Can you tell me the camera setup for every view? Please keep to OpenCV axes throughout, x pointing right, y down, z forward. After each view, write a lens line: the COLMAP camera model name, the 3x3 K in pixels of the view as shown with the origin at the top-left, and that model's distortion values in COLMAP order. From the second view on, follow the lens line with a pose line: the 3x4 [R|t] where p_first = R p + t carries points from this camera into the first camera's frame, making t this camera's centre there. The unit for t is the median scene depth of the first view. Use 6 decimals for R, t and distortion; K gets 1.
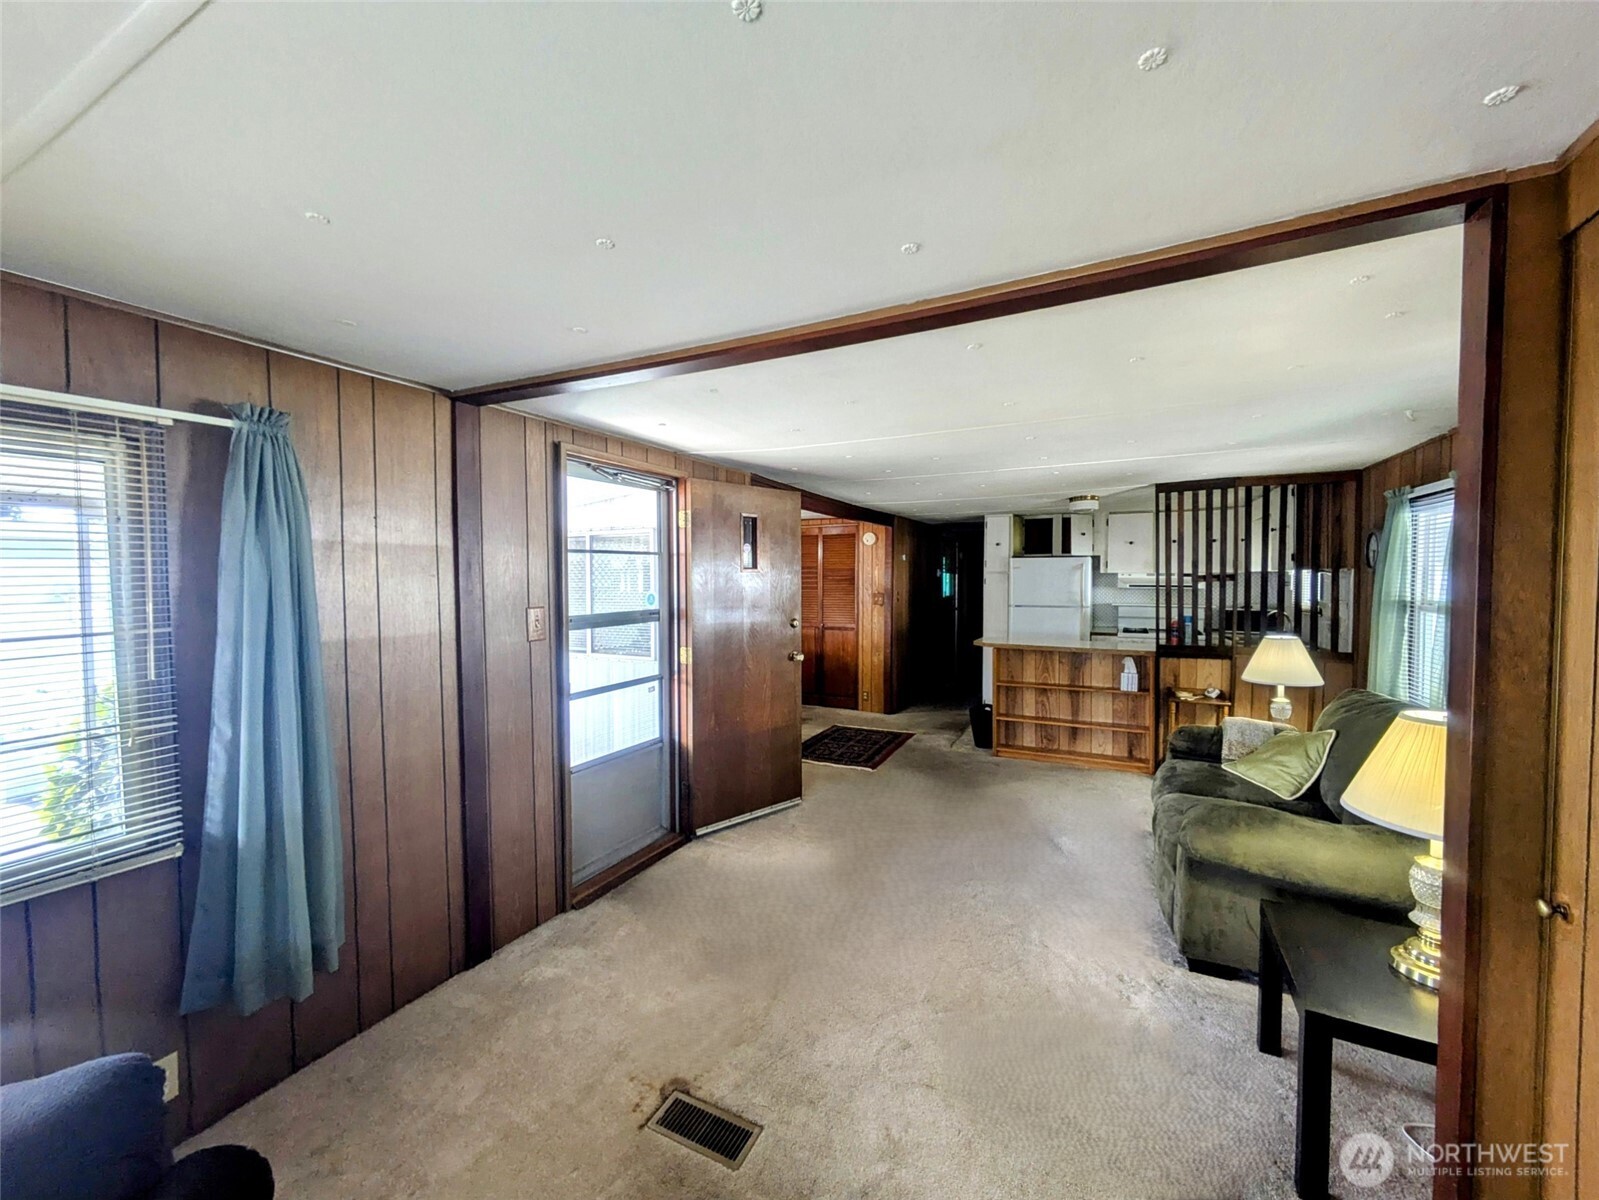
lens RADIAL K [[635.8, 0, 797.8], [0, 635.8, 600.0], [0, 0, 1]] dist [-0.001062, 0.002903]
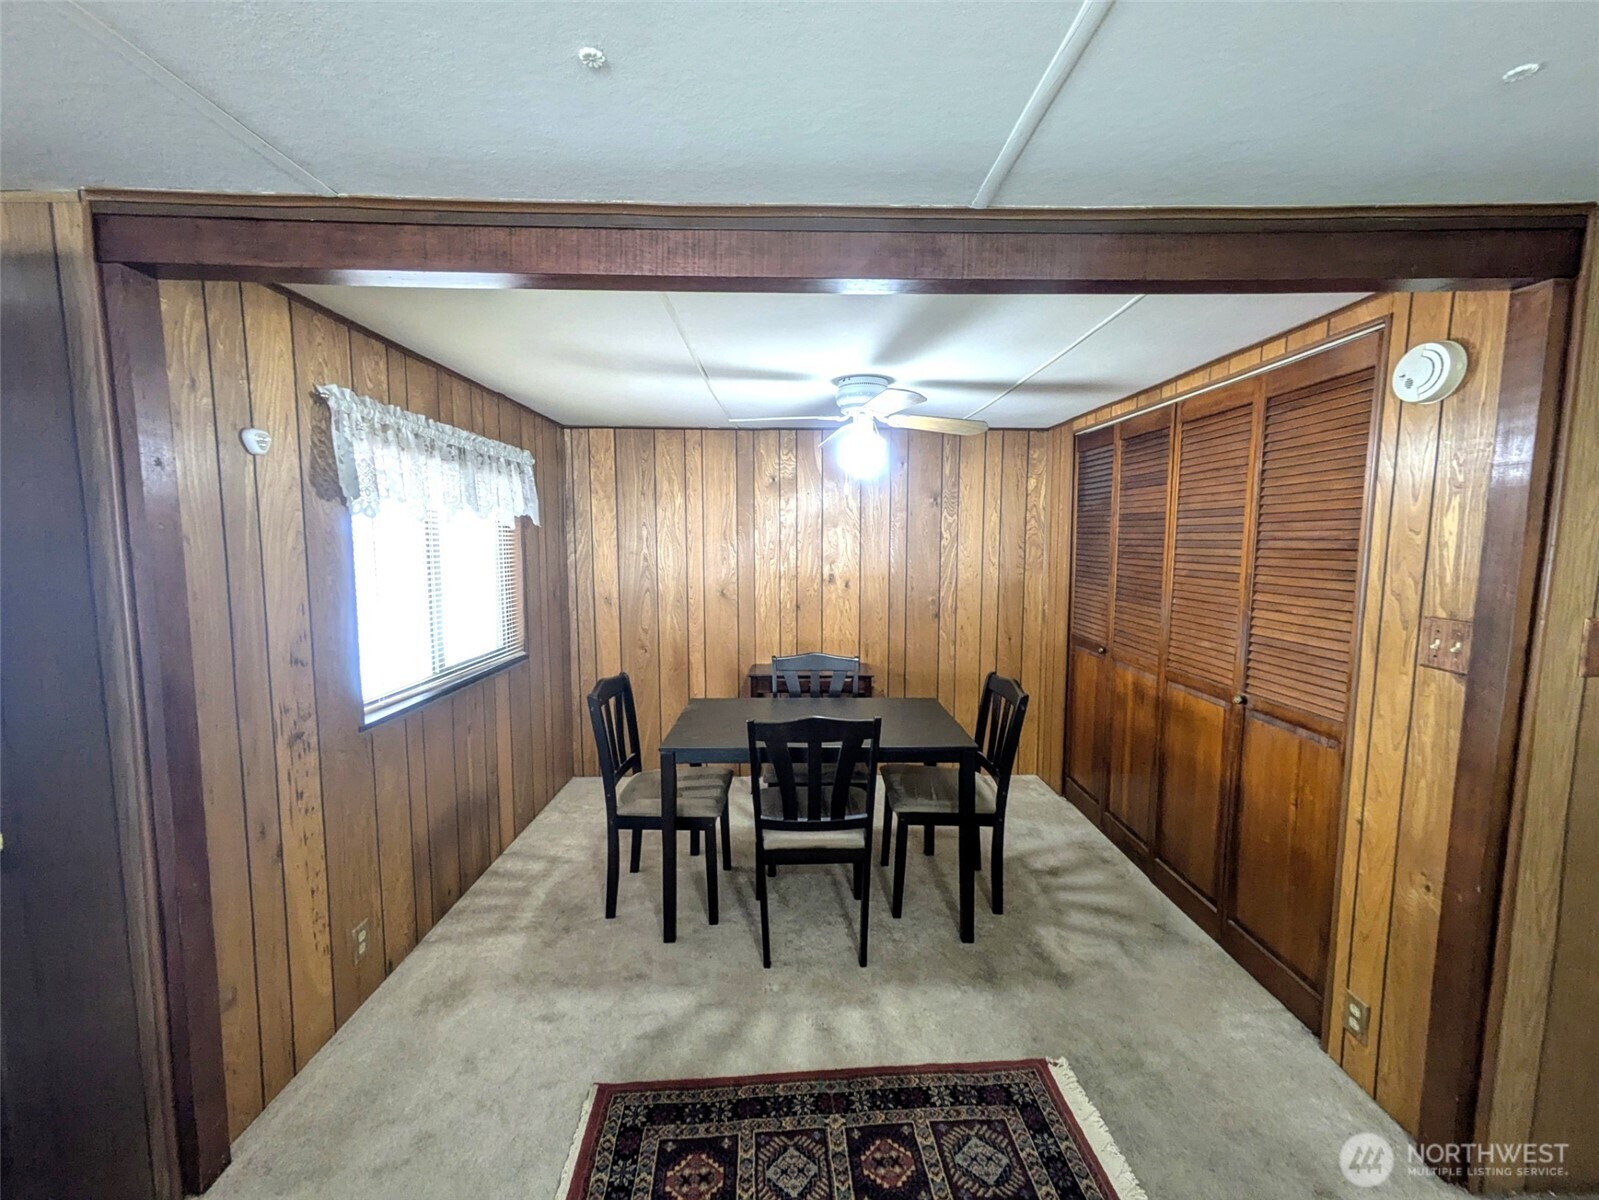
lens RADIAL K [[635.8, 0, 798.4], [0, 635.8, 598.7], [0, 0, 1]] dist [-0.001062, 0.002903]
pose [[0.470513, 0.087848, -0.878009, 0.294903], [-0.033681, 0.996095, 0.081614, -0.038289], [0.881750, -0.008828, 0.471634, 0.962229]]
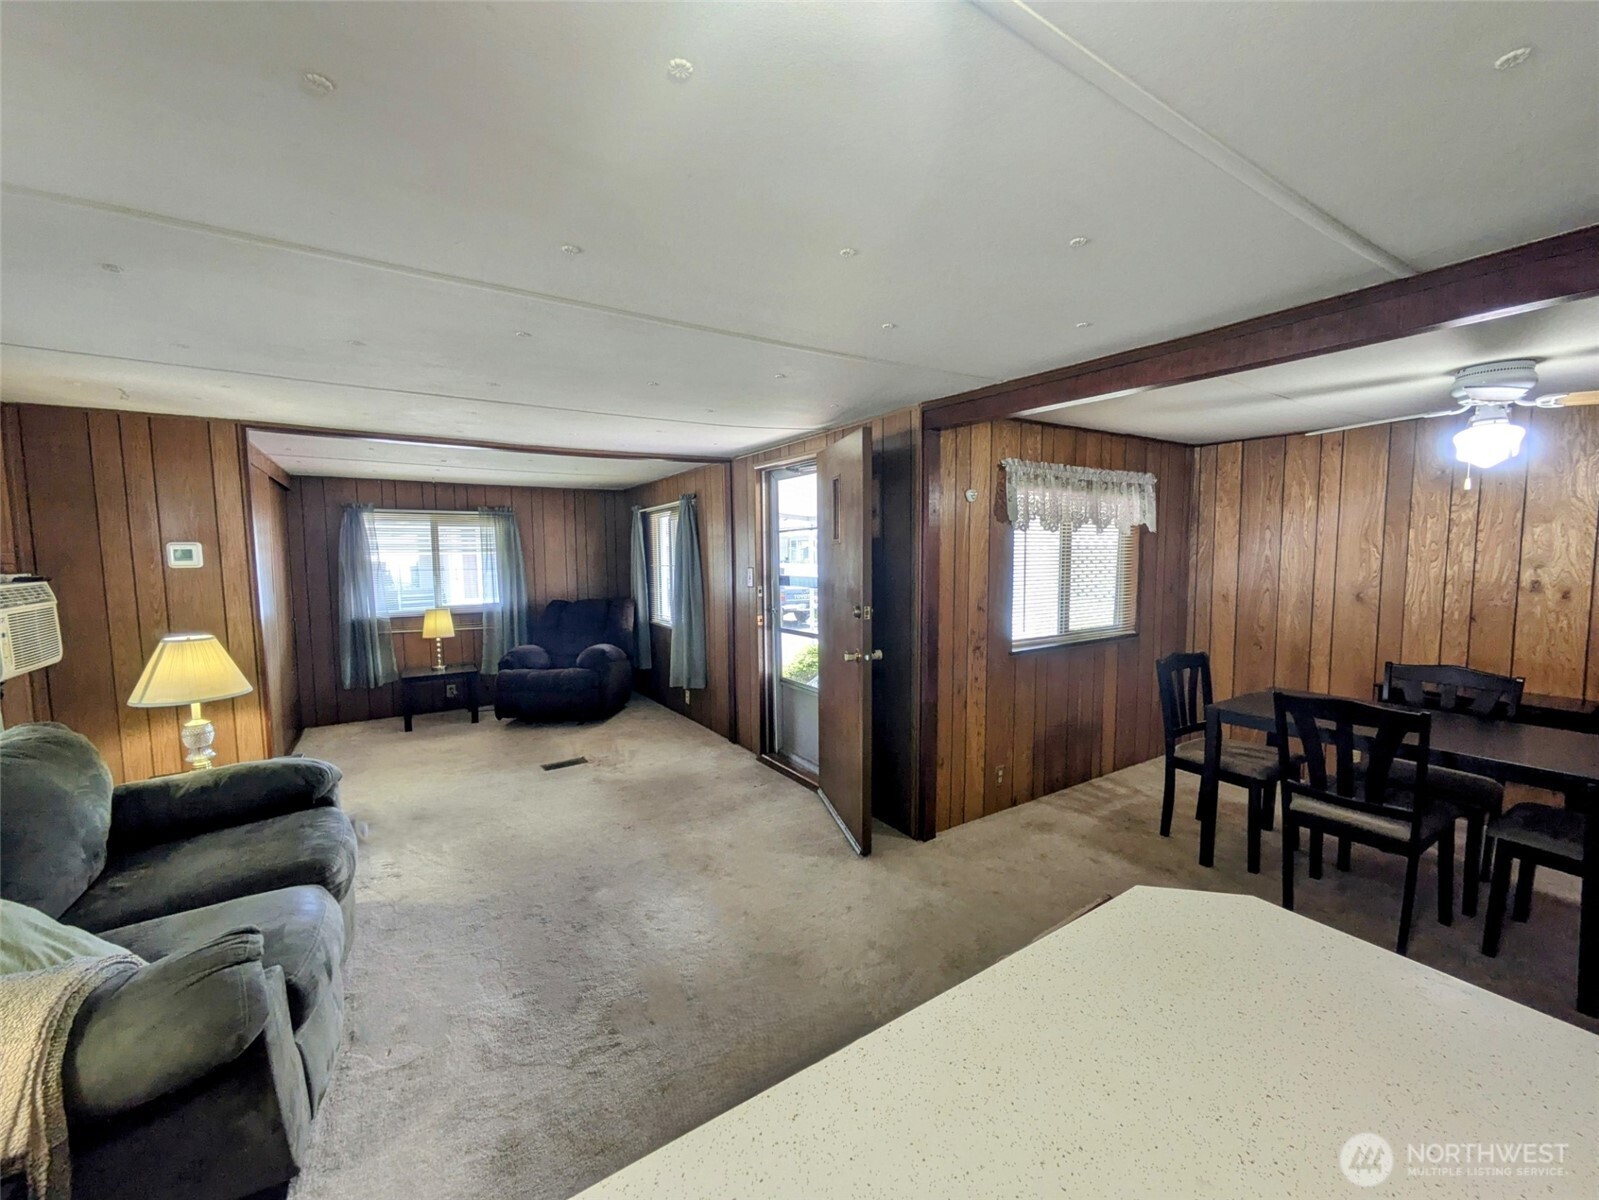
lens RADIAL K [[635.8, 0, 794.5], [0, 635.8, 598.2], [0, 0, 1]] dist [-0.001062, 0.002903]
pose [[-0.498546, 0.077888, -0.863357, 0.533184], [-0.017078, 0.994879, 0.099616, -0.039622], [0.866695, 0.064408, -0.494663, 1.044438]]
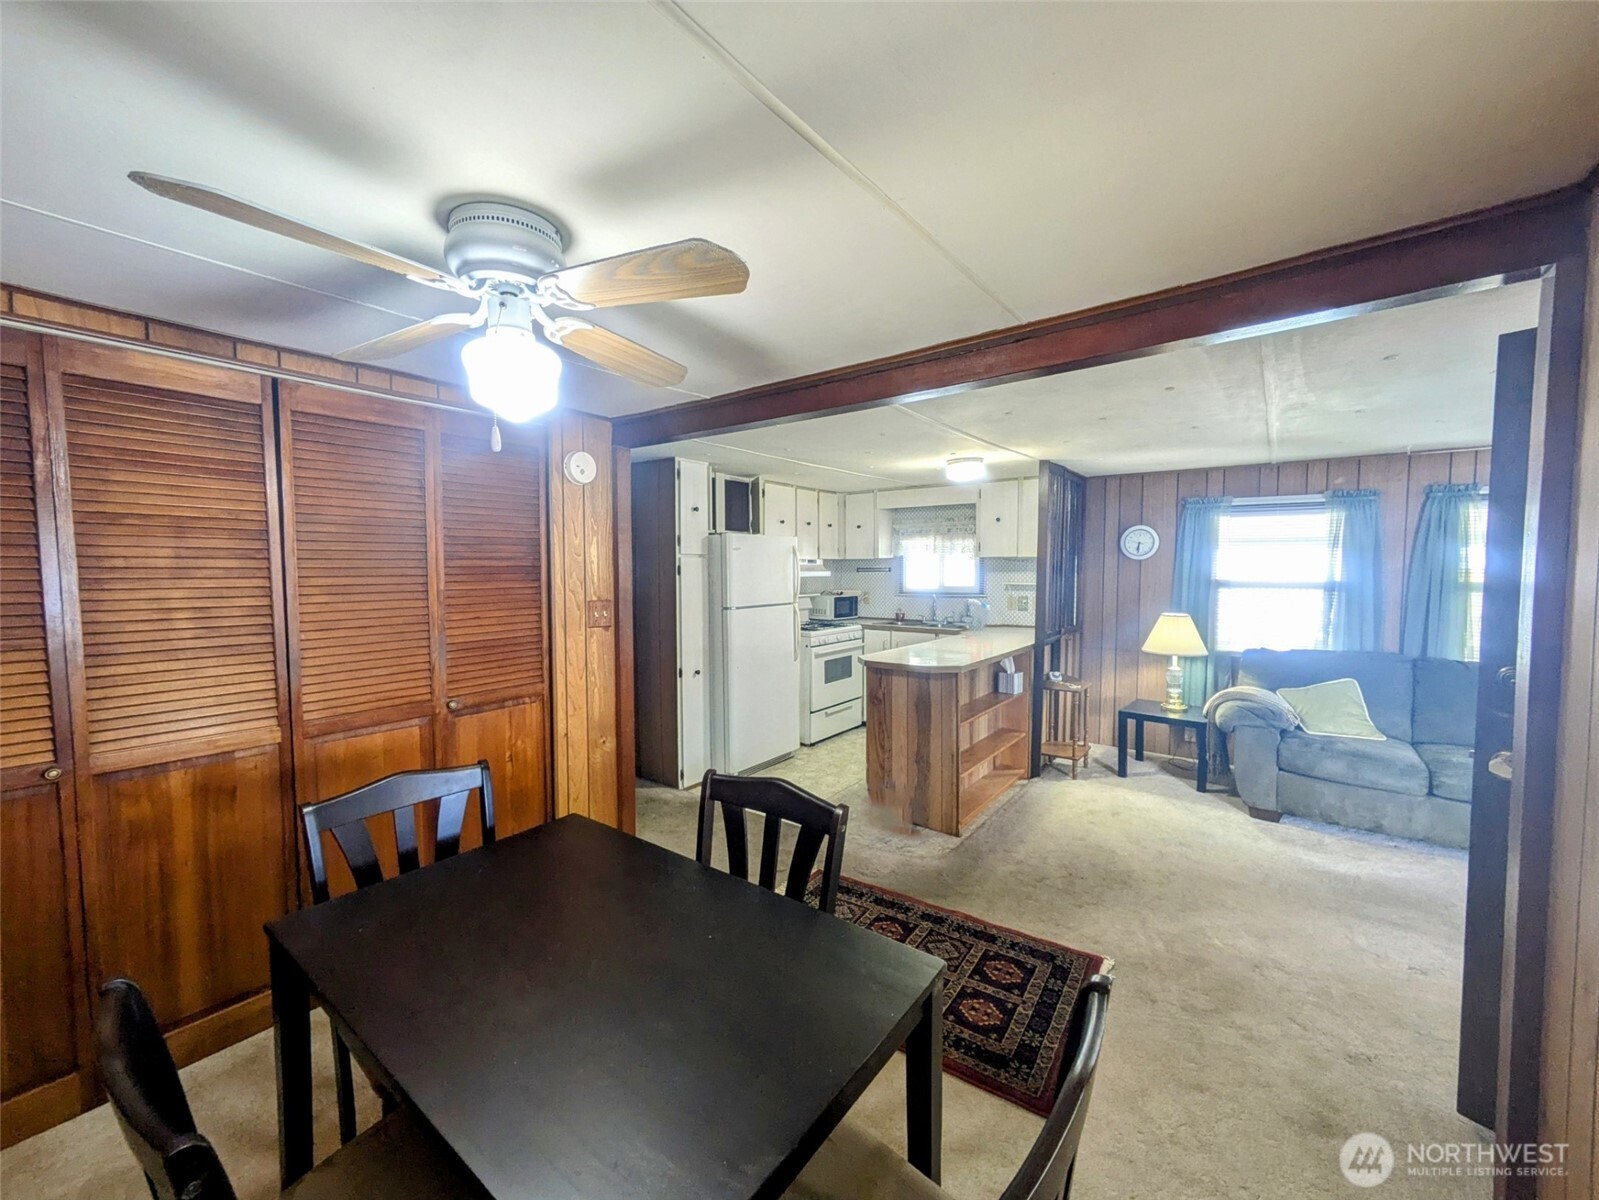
lens RADIAL K [[635.8, 0, 804.3], [0, 635.8, 599.2], [0, 0, 1]] dist [-0.001062, 0.002903]
pose [[0.171396, -0.051777, 0.983841, -0.368483], [0.037059, 0.998250, 0.046080, -0.035393], [-0.984505, 0.028562, 0.173015, 1.089137]]
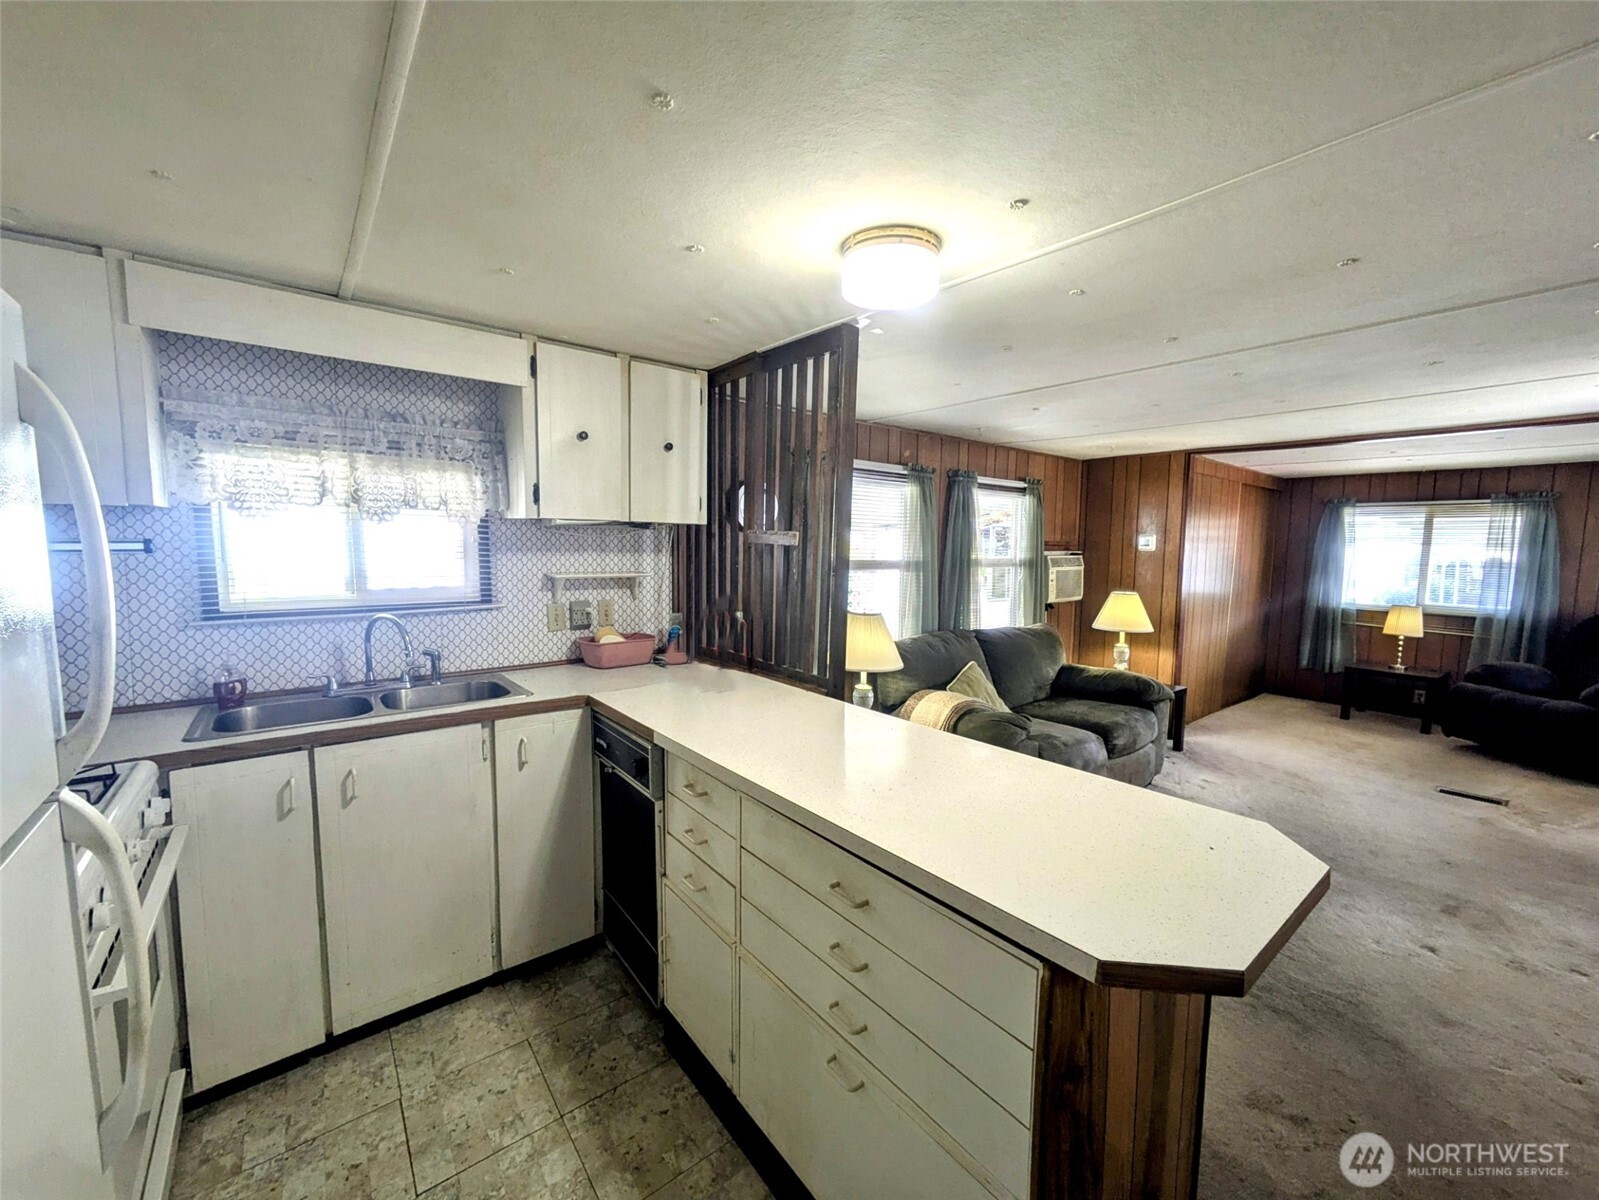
lens RADIAL K [[635.8, 0, 802.0], [0, 635.8, 597.6], [0, 0, 1]] dist [-0.001062, 0.002903]
pose [[-0.913990, -0.040110, 0.403750, 0.374761], [0.006704, 0.993473, 0.113872, -0.040025], [-0.405682, 0.106784, -0.907755, 1.319876]]
